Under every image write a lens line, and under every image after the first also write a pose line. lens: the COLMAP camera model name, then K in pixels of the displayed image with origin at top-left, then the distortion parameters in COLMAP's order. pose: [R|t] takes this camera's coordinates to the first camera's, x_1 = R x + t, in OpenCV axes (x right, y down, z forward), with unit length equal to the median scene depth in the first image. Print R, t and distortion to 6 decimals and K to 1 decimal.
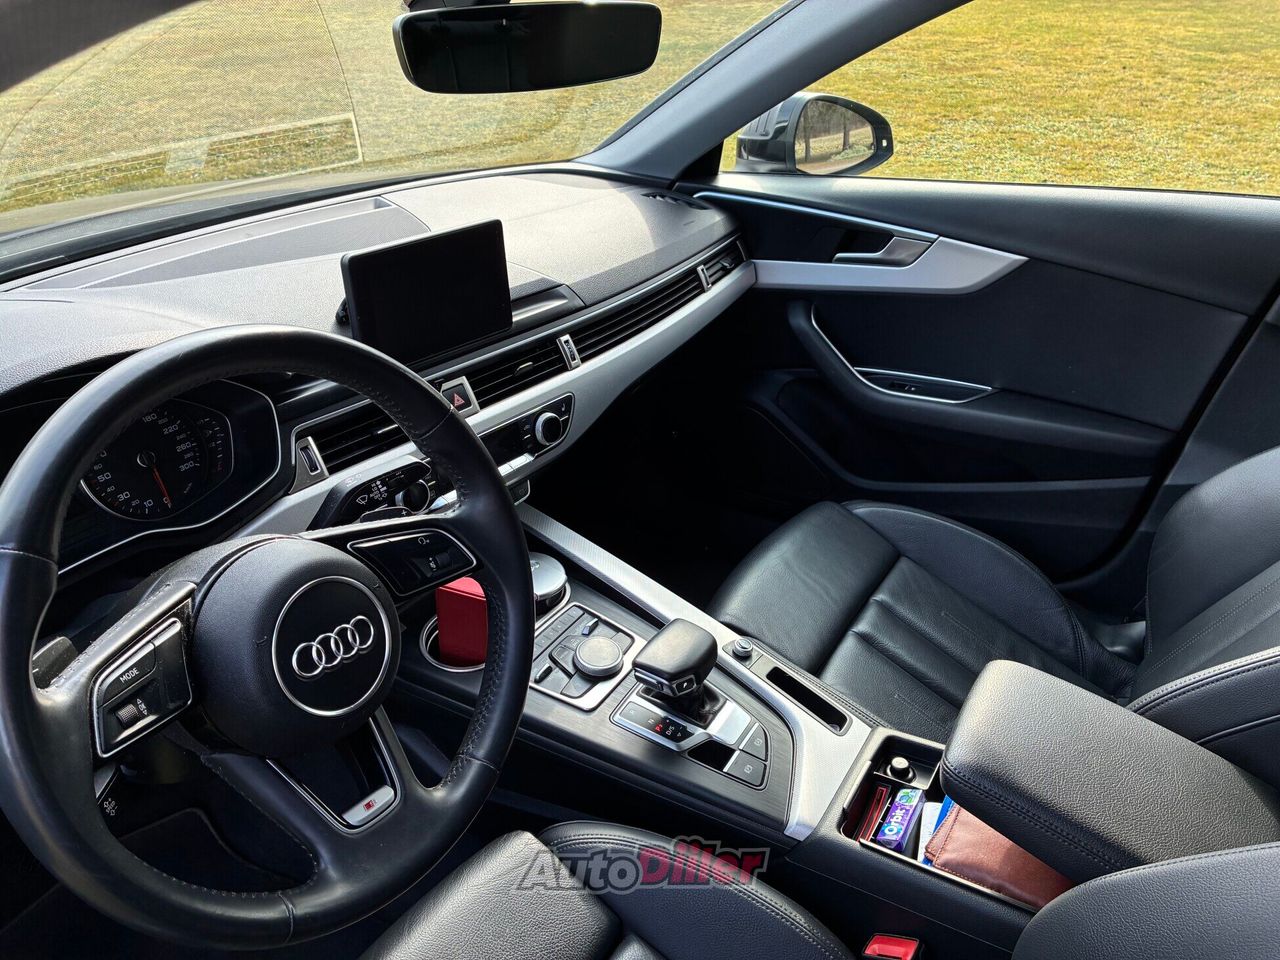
lens RADIAL K [[980.1, 0, 640.0], [0, 980.1, 480.0], [0, 0, 1]] dist [0.025142, -0.004224]
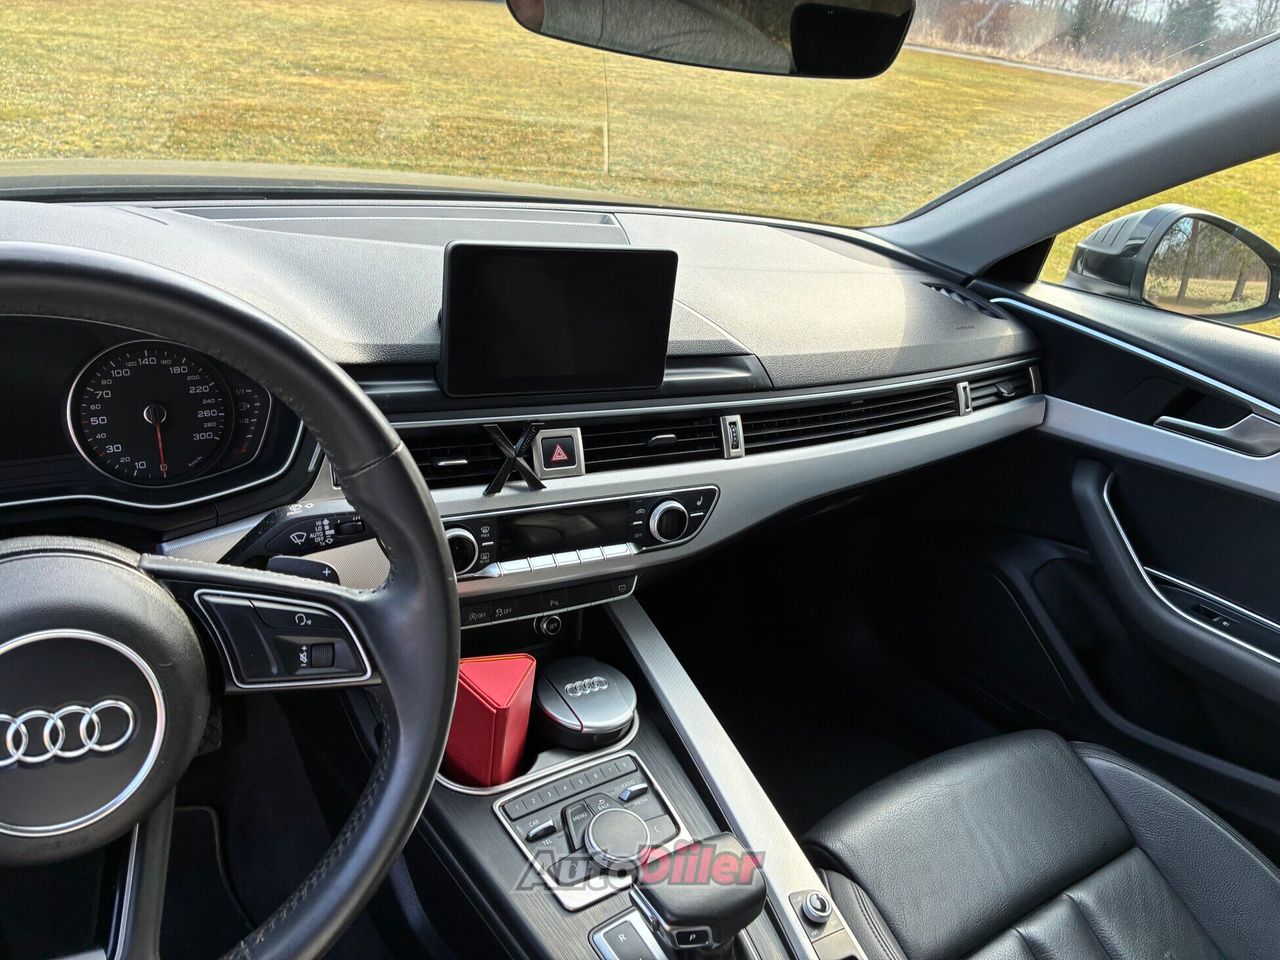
lens RADIAL K [[984.0, 0, 638.7], [0, 984.0, 466.2], [0, 0, 1]] dist [0.017423, -0.005976]
pose [[0.907531, 0.280429, -0.312645, 0.093458], [-0.308420, 0.950282, -0.042905, -0.043664], [0.285069, 0.135364, 0.948901, 0.200710]]
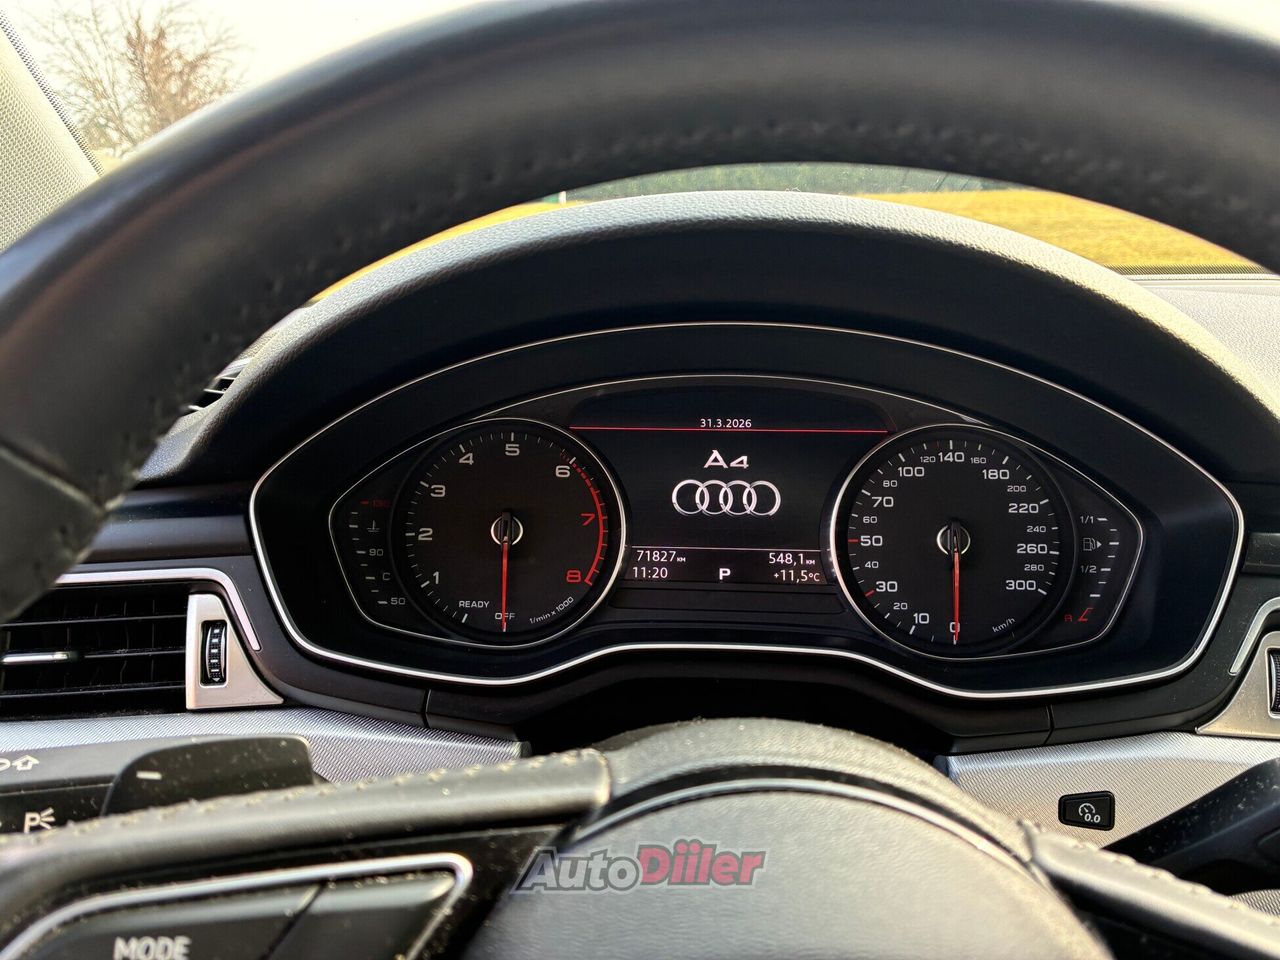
lens RADIAL K [[984.0, 0, 638.7], [0, 984.0, 466.2], [0, 0, 1]] dist [0.017423, -0.005976]
pose [[0.485571, 0.248114, -0.838249, -0.093005], [-0.418951, 0.907637, 0.025967, -0.000305], [0.767269, 0.338577, 0.544669, 0.353850]]
